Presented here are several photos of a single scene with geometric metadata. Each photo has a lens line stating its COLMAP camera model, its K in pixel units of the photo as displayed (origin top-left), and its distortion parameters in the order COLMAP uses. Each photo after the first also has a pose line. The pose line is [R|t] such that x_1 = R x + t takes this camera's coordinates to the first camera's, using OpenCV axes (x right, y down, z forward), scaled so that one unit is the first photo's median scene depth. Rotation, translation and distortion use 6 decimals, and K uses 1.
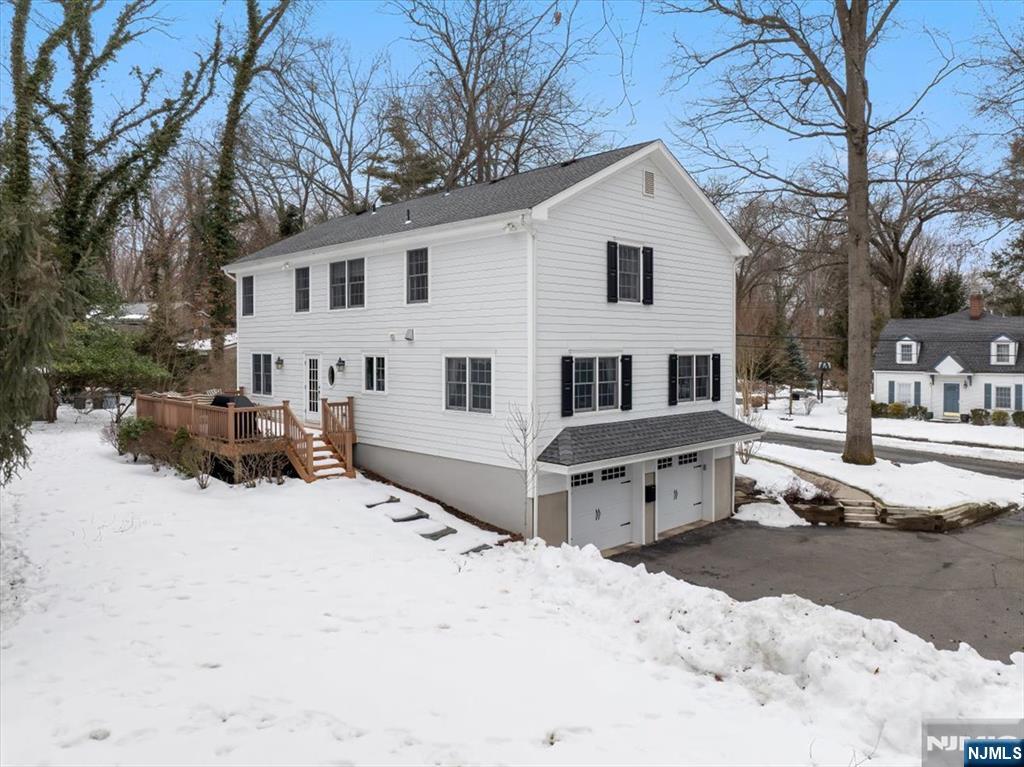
lens RADIAL K [[747.1, 0, 507.4], [0, 747.1, 373.3], [0, 0, 1]] dist [-0.008042, 0.003228]
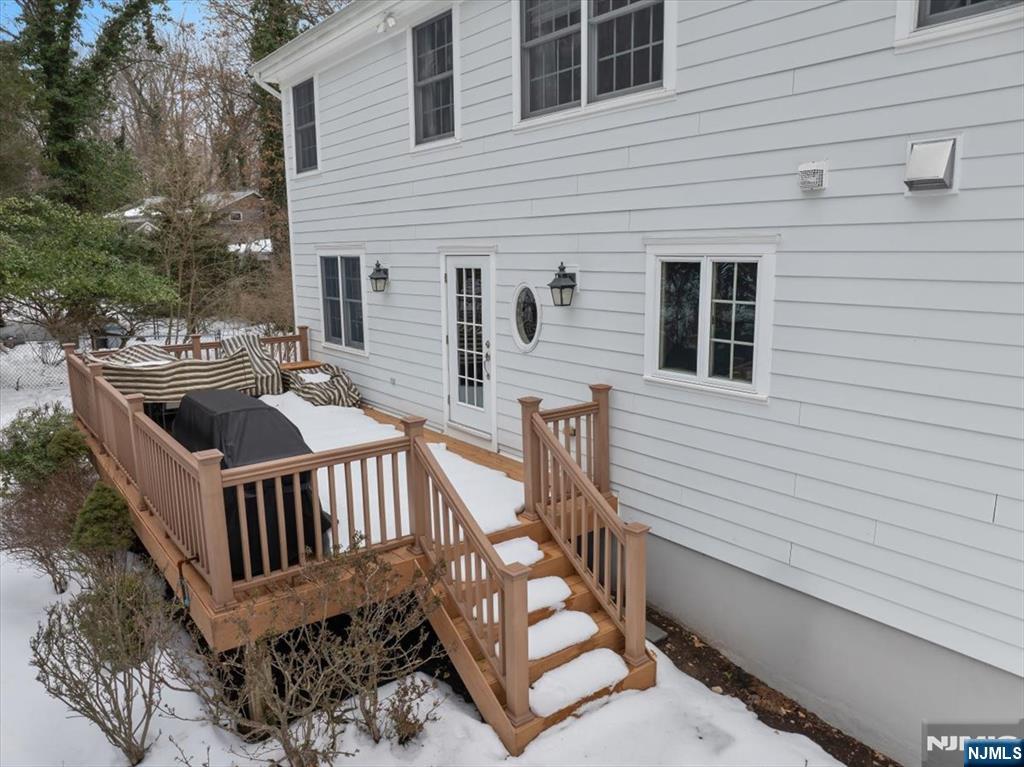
lens RADIAL K [[747.1, 0, 517.7], [0, 747.1, 386.4], [0, 0, 1]] dist [-0.008042, 0.003228]
pose [[0.994487, 0.006468, -0.104660, -0.206942], [0.008999, 0.989149, 0.146640, -0.016014], [0.104473, -0.146773, 0.983638, 0.660986]]
